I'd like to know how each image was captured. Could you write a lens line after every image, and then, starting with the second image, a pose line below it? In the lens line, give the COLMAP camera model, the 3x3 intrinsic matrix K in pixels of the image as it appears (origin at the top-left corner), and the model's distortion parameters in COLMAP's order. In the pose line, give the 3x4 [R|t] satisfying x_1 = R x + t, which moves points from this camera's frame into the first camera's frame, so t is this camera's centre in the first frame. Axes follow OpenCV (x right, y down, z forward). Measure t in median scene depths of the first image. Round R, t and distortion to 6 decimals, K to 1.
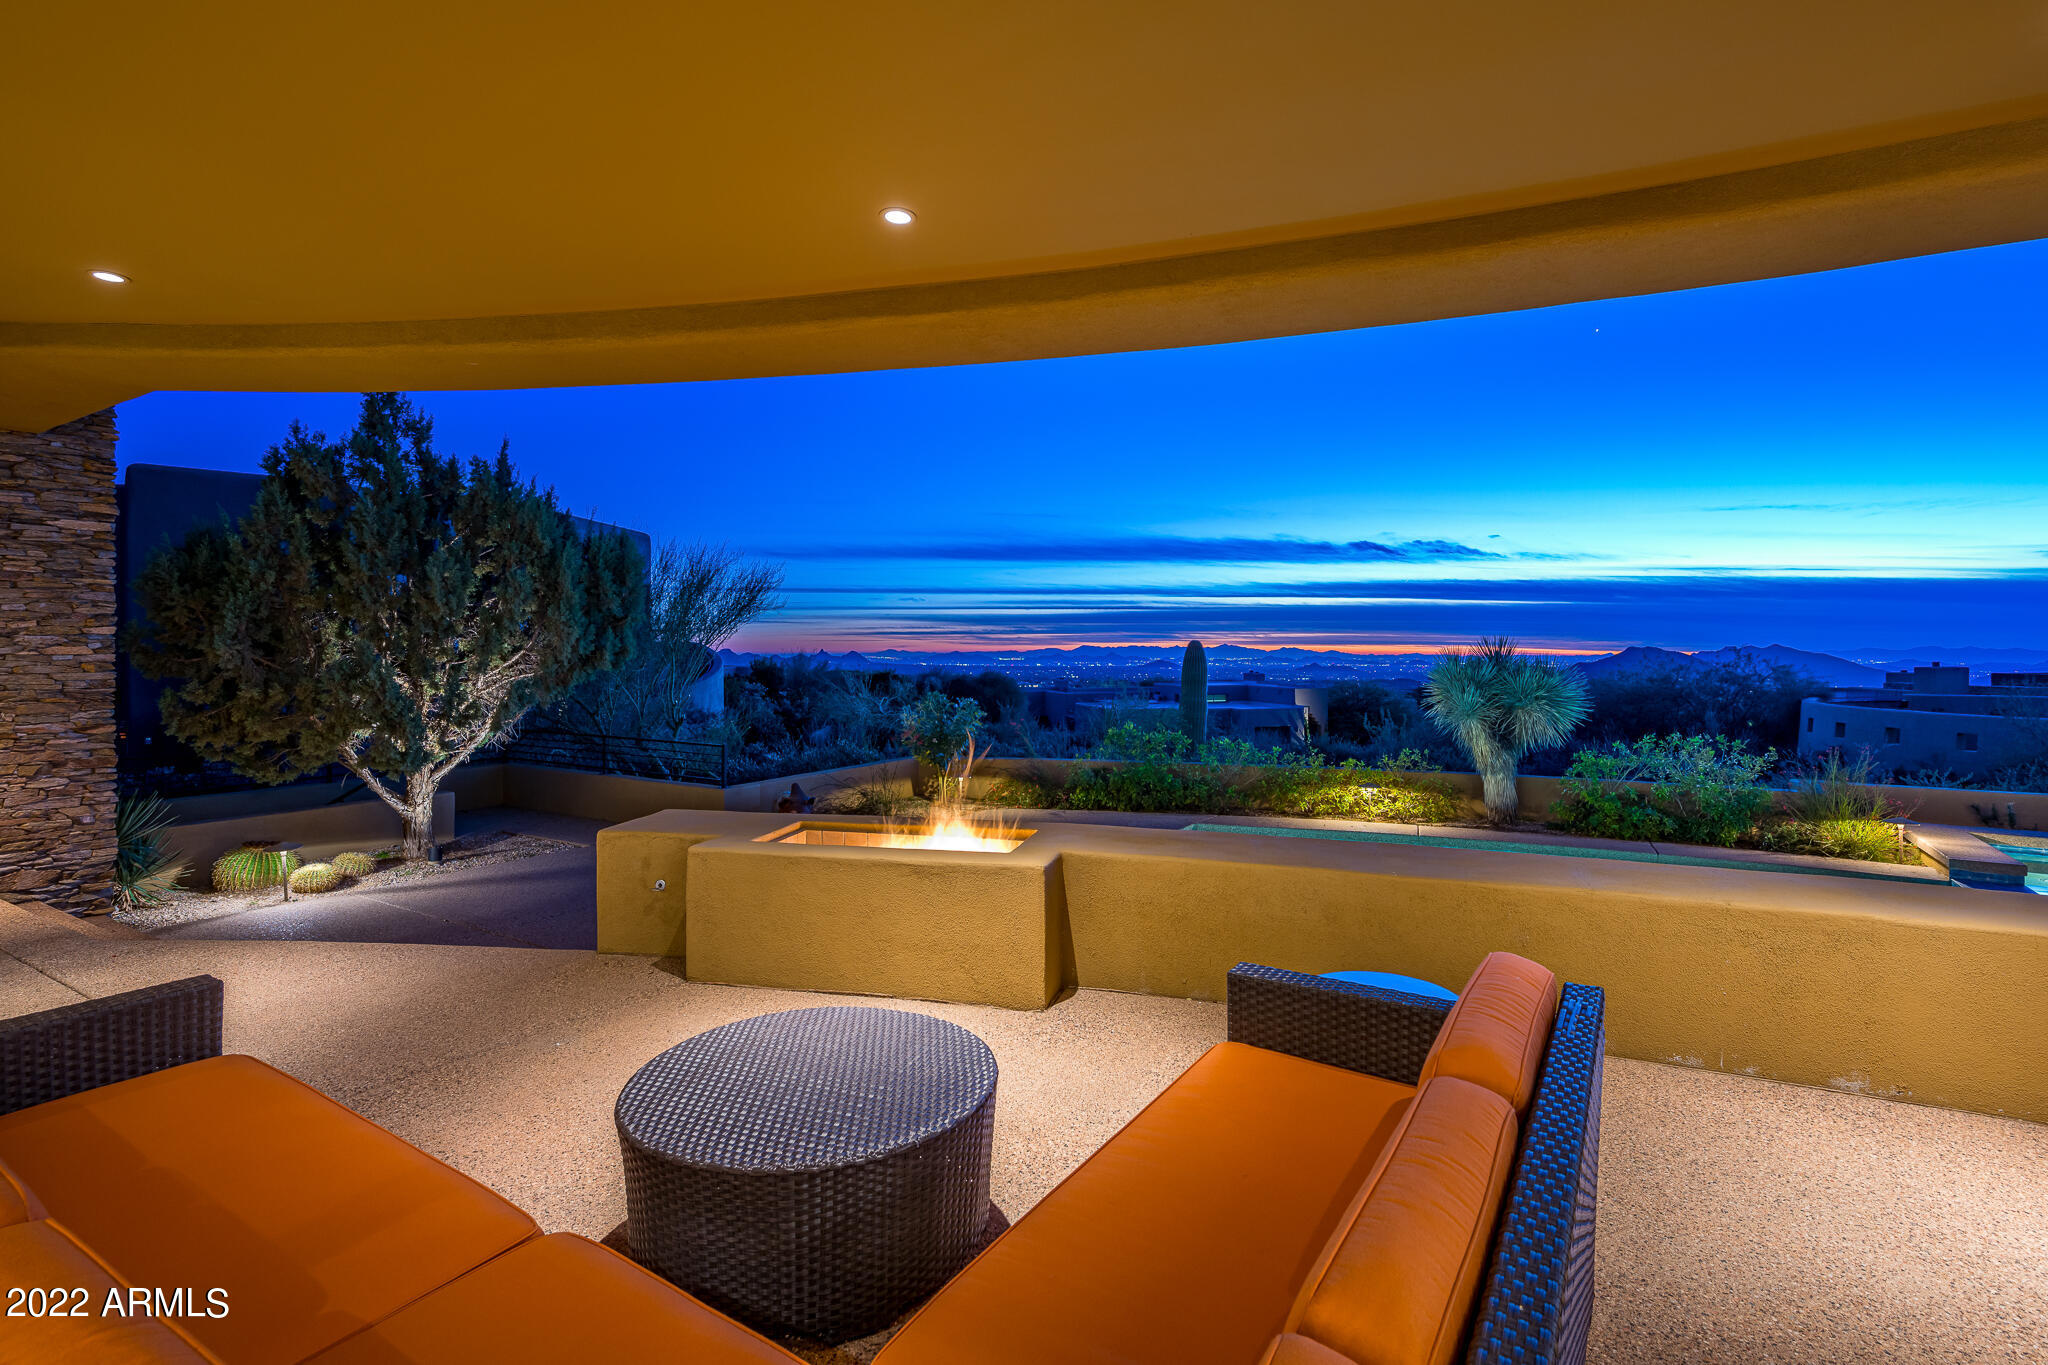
lens RADIAL K [[956.7, 0, 1024.0], [0, 956.7, 682.5], [0, 0, 1]] dist [0.002262, 0.000279]
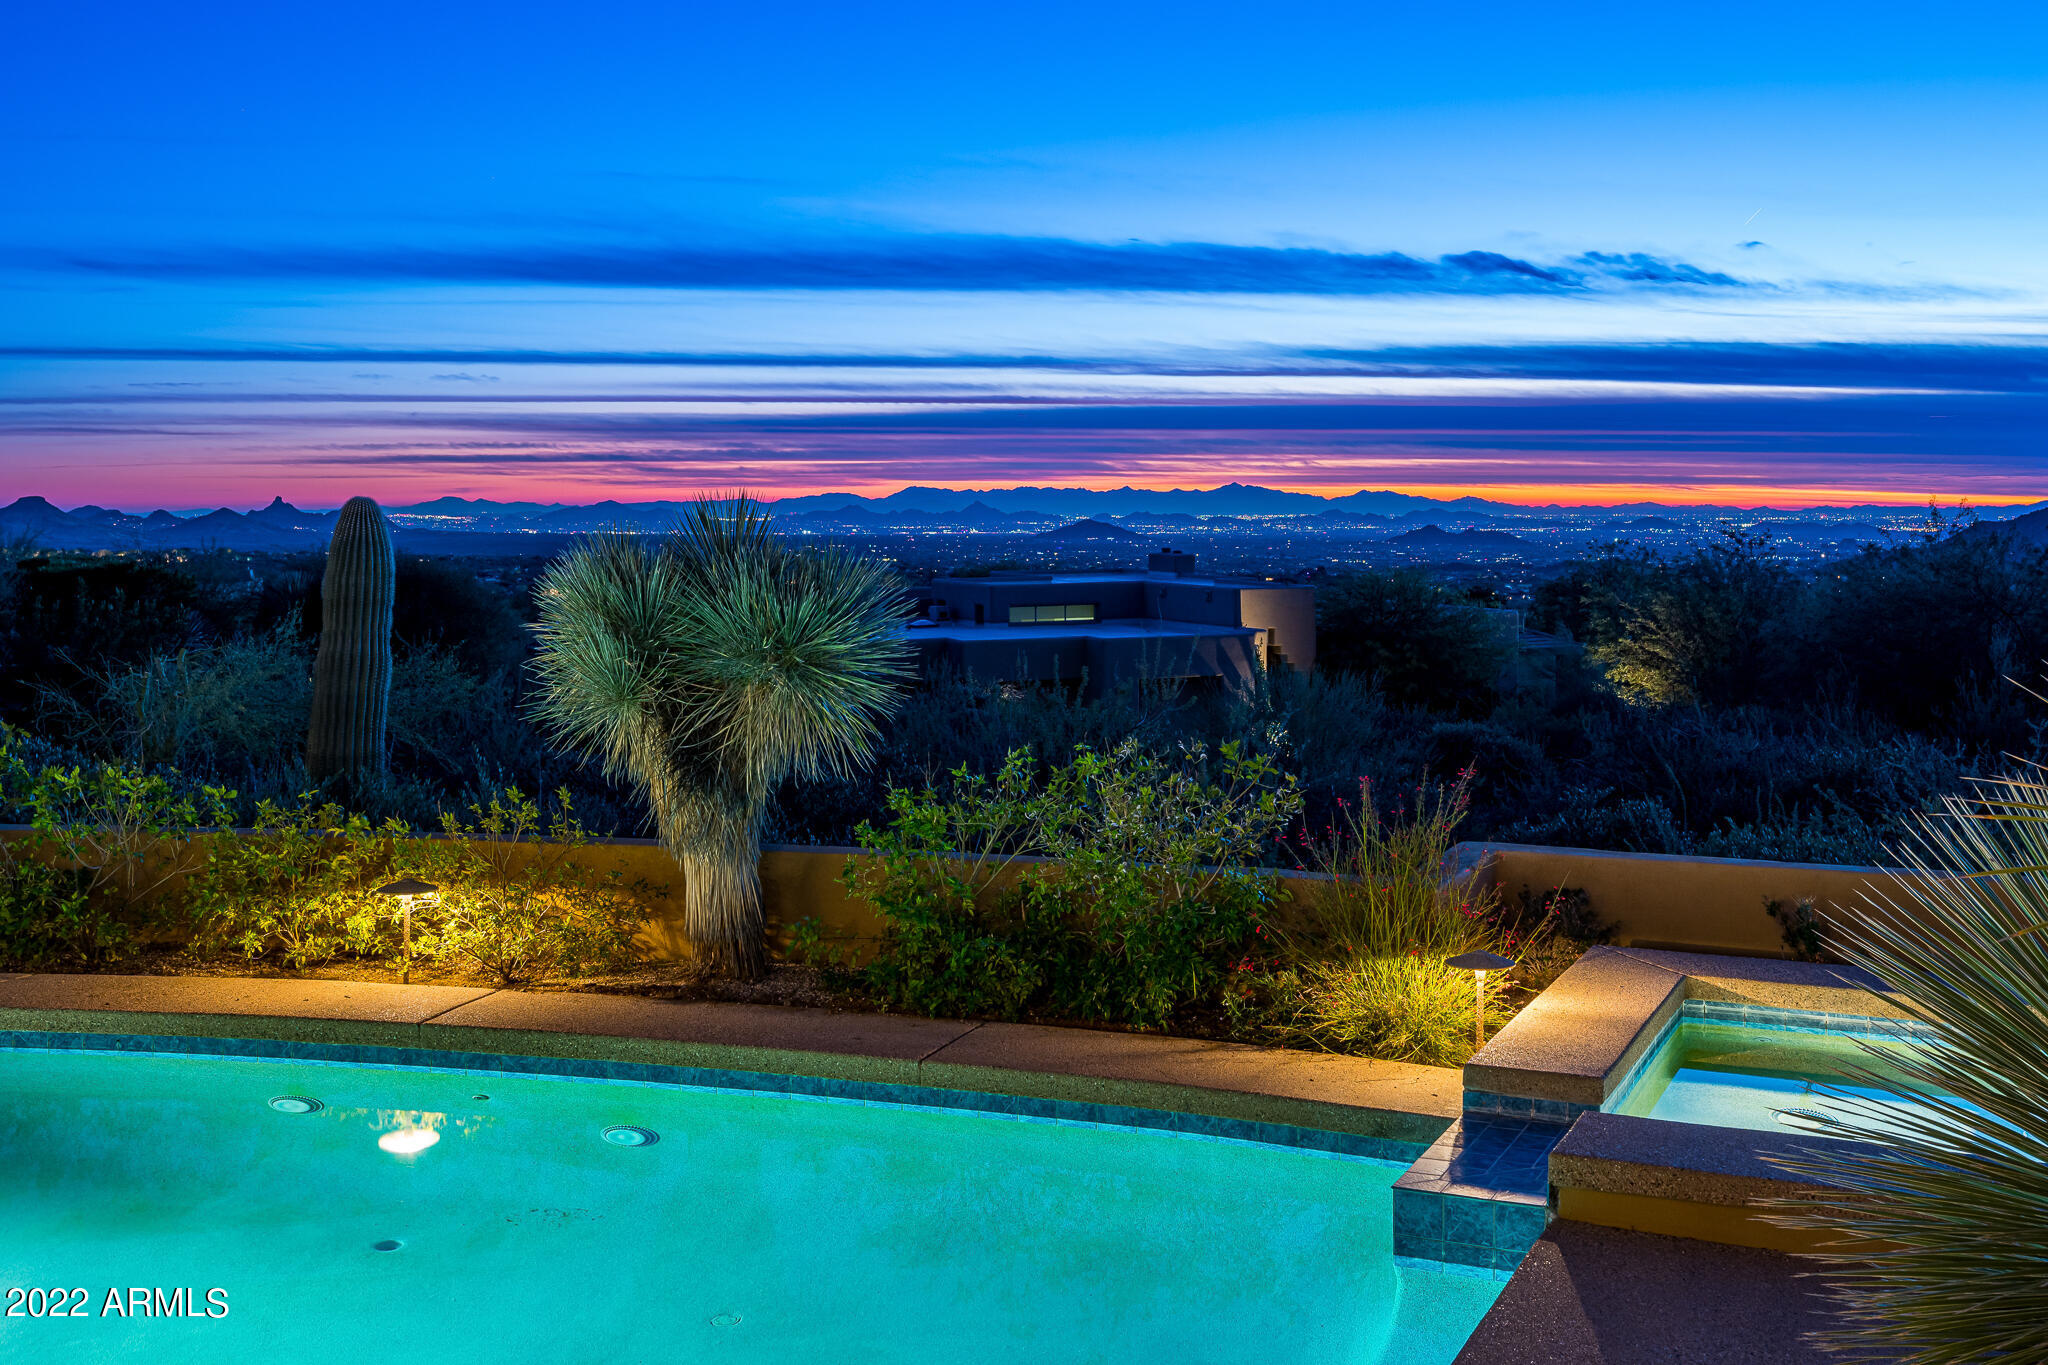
lens RADIAL K [[2226.0, 0, 1096.5], [0, 2226.0, 617.7], [0, 0, 1]] dist [-0.002113, -0.014221]
pose [[0.988867, -0.011216, 0.148379, 0.131450], [0.008265, 0.999756, 0.020490, -0.003788], [-0.148573, -0.019035, 0.988718, 0.023360]]
